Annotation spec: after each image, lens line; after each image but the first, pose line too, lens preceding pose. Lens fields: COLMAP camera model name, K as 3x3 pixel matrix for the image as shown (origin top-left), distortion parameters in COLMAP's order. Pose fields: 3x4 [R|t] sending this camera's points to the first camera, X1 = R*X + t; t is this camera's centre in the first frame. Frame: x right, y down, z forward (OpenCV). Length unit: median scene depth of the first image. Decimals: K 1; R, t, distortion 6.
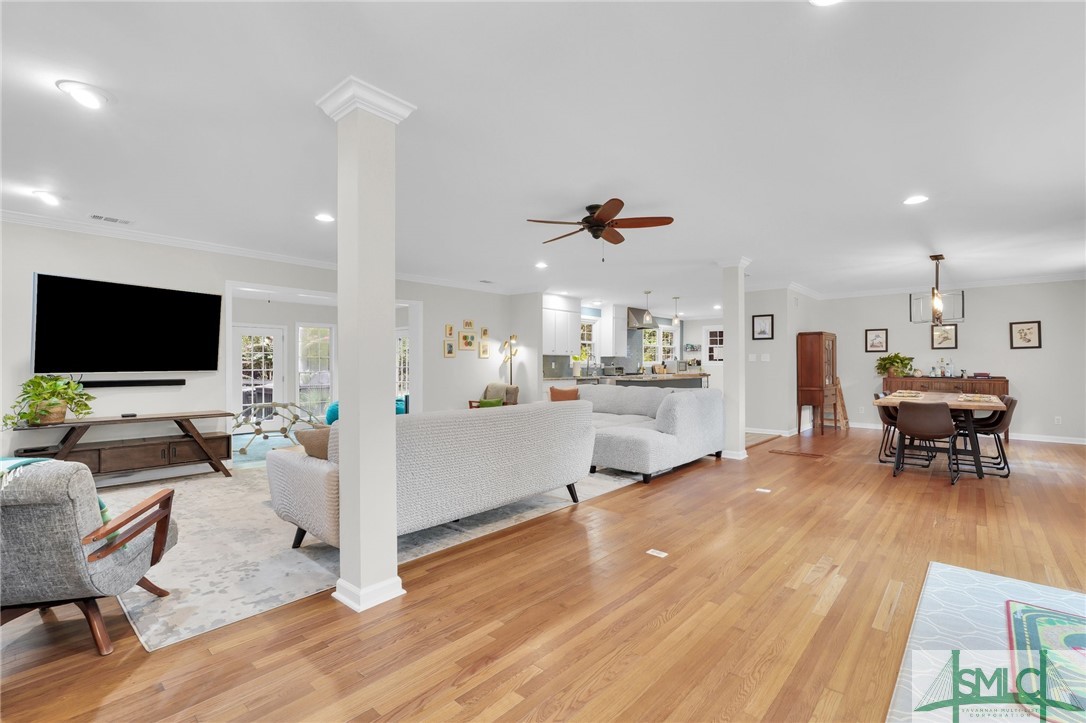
lens RADIAL K [[483.3, 0, 542.1], [0, 483.3, 361.0], [0, 0, 1]] dist [-0.015519, 0.004594]
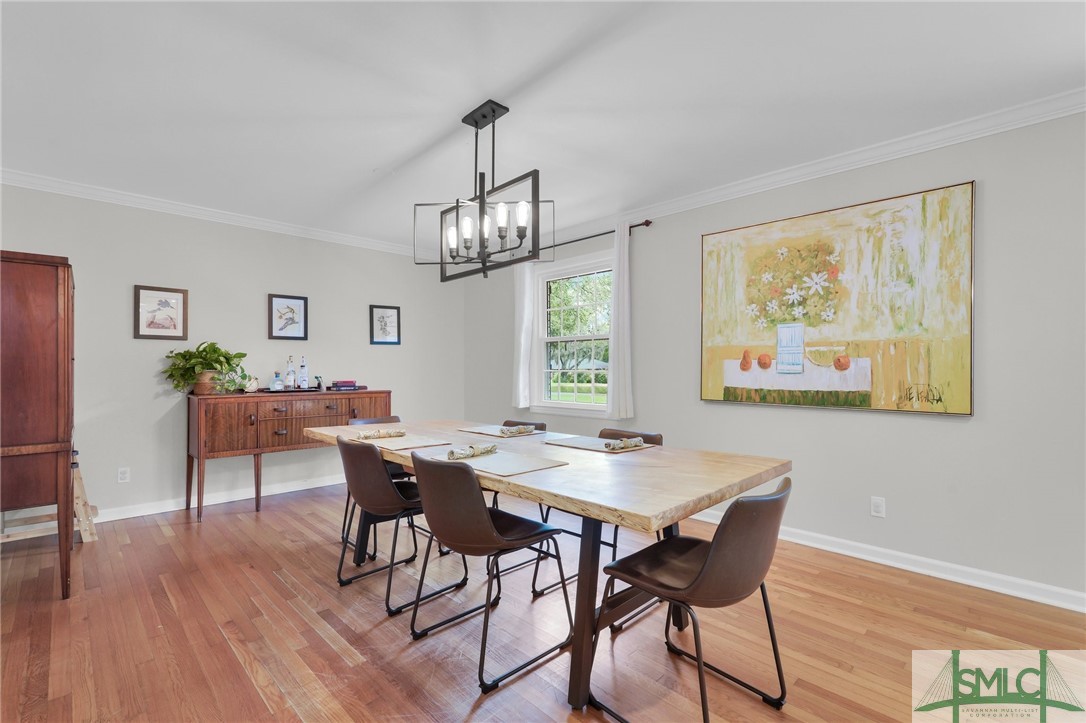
lens RADIAL K [[483.3, 0, 546.6], [0, 483.3, 365.5], [0, 0, 1]] dist [-0.015519, 0.004594]
pose [[0.049986, 0.004643, 0.998739, 0.302524], [-0.006120, 0.999972, -0.004343, 0.006473], [-0.998731, -0.005895, 0.050013, 0.695408]]
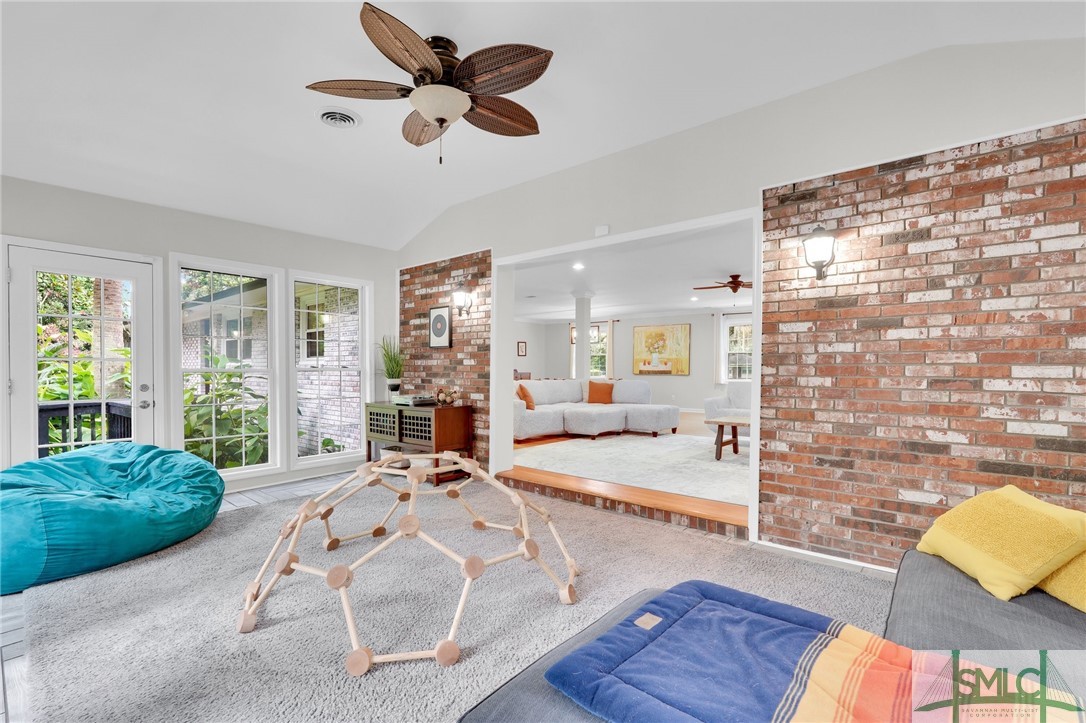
lens RADIAL K [[483.3, 0, 544.8], [0, 483.3, 368.4], [0, 0, 1]] dist [-0.015519, 0.004594]
pose [[-0.028304, -0.004531, 0.999589, -0.874104], [-0.010857, 0.999932, 0.004225, 0.014812], [-0.999540, -0.010733, -0.028351, 0.919500]]
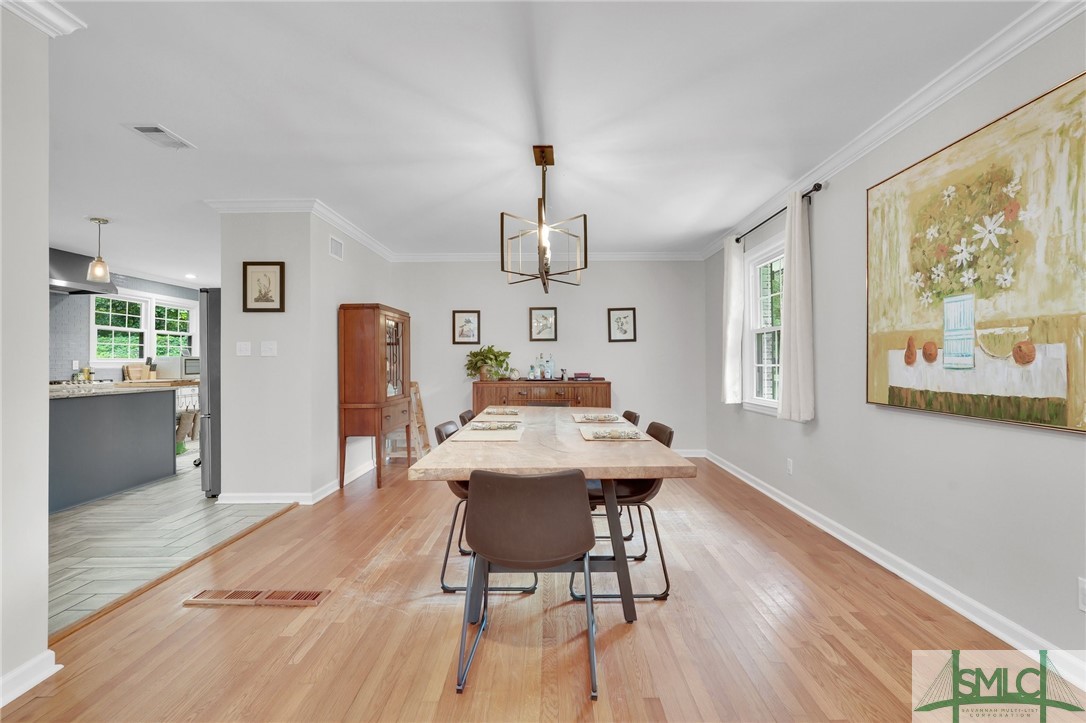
lens RADIAL K [[483.3, 0, 553.5], [0, 483.3, 360.5], [0, 0, 1]] dist [-0.015519, 0.004594]
pose [[0.736769, 0.001141, 0.676144, 0.361598], [-0.001053, 0.999999, -0.000539, 0.005639], [-0.676144, -0.000315, 0.736770, 0.459060]]
